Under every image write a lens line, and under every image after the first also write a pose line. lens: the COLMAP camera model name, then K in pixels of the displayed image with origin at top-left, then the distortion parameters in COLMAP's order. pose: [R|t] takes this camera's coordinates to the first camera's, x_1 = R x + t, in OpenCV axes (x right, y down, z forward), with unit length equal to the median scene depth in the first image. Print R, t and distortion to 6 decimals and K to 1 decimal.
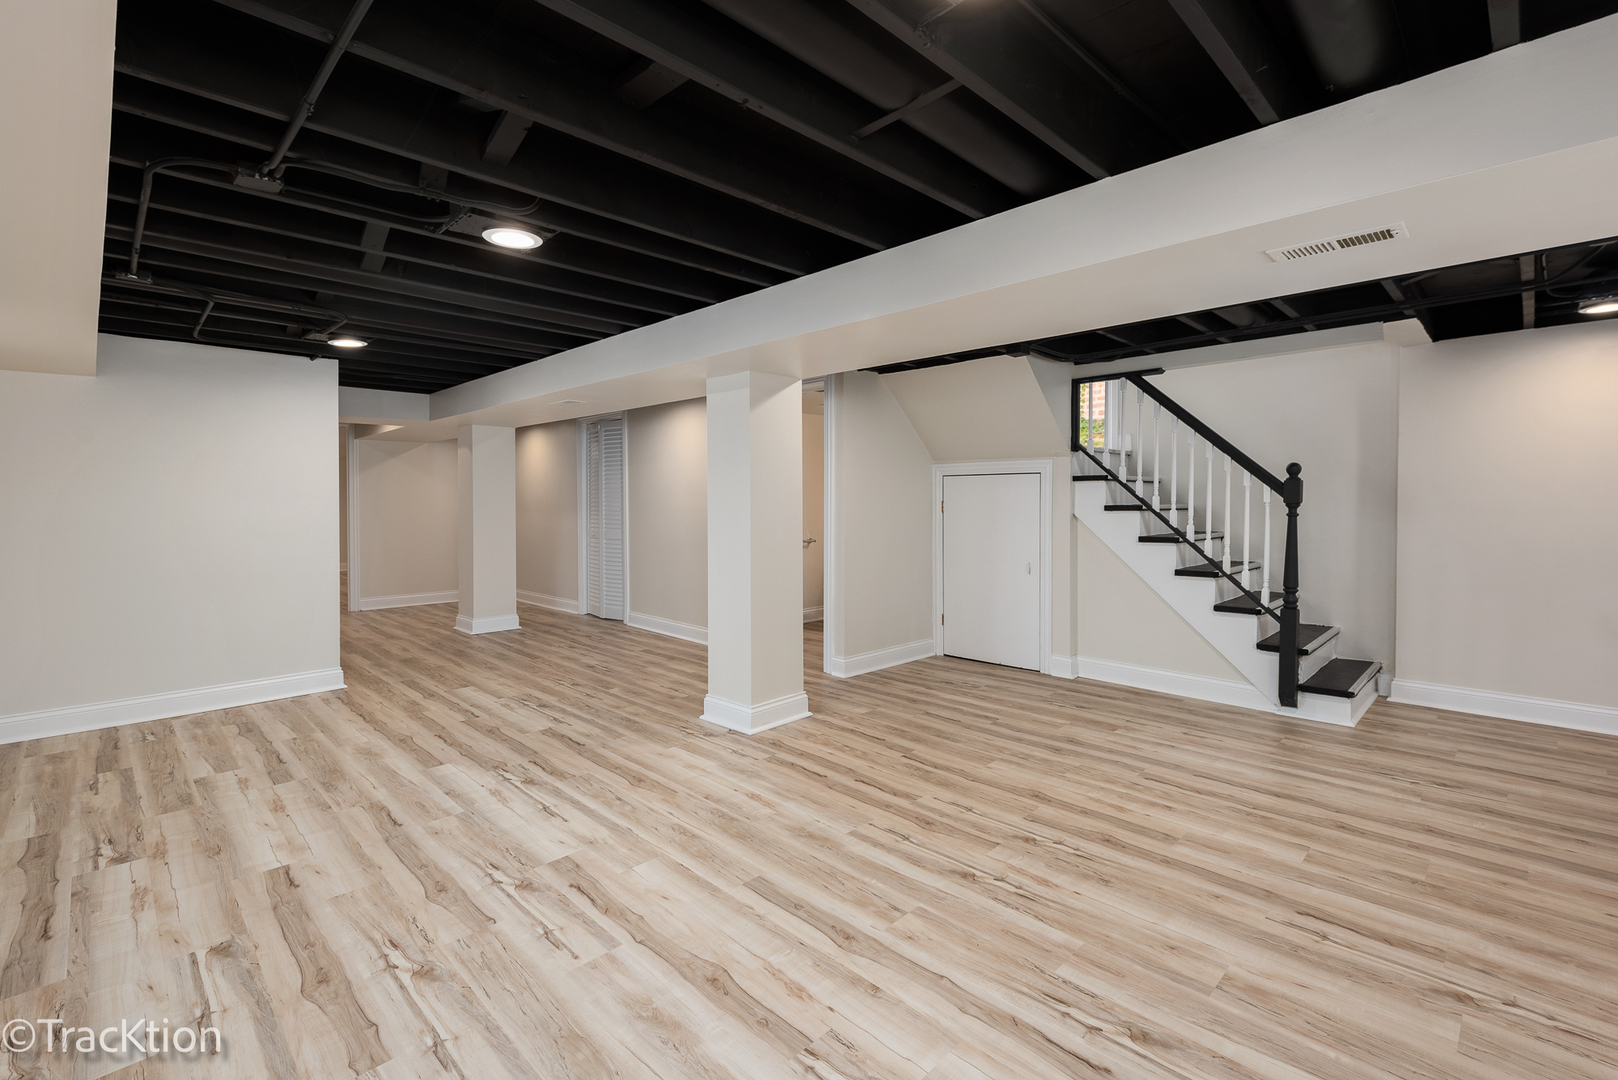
lens RADIAL K [[718.0, 0, 814.2], [0, 718.0, 505.7], [0, 0, 1]] dist [0.012948, -0.003826]
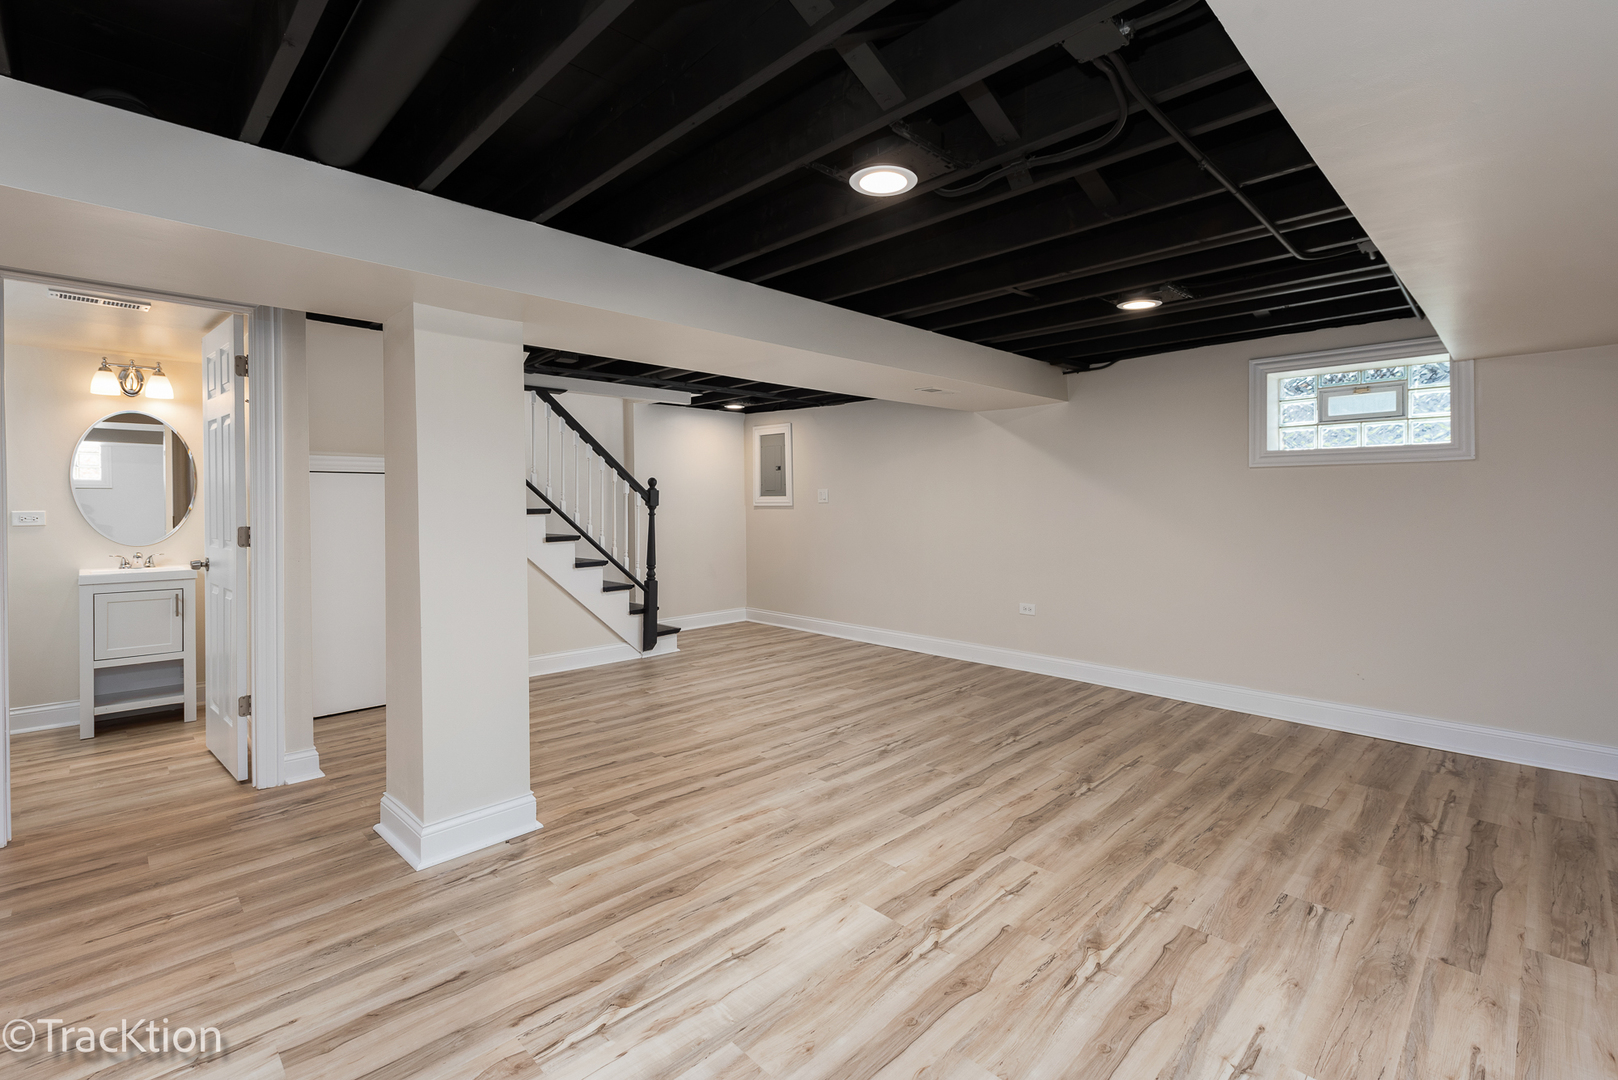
lens RADIAL K [[730.8, 0, 816.0], [0, 730.8, 502.3], [0, 0, 1]] dist [0.011462, -0.000750]
pose [[0.000863, 0.000239, 1.000000, -1.086269], [0.015398, 0.999881, -0.000252, -0.007286], [-0.999881, 0.015399, 0.000859, 0.937332]]
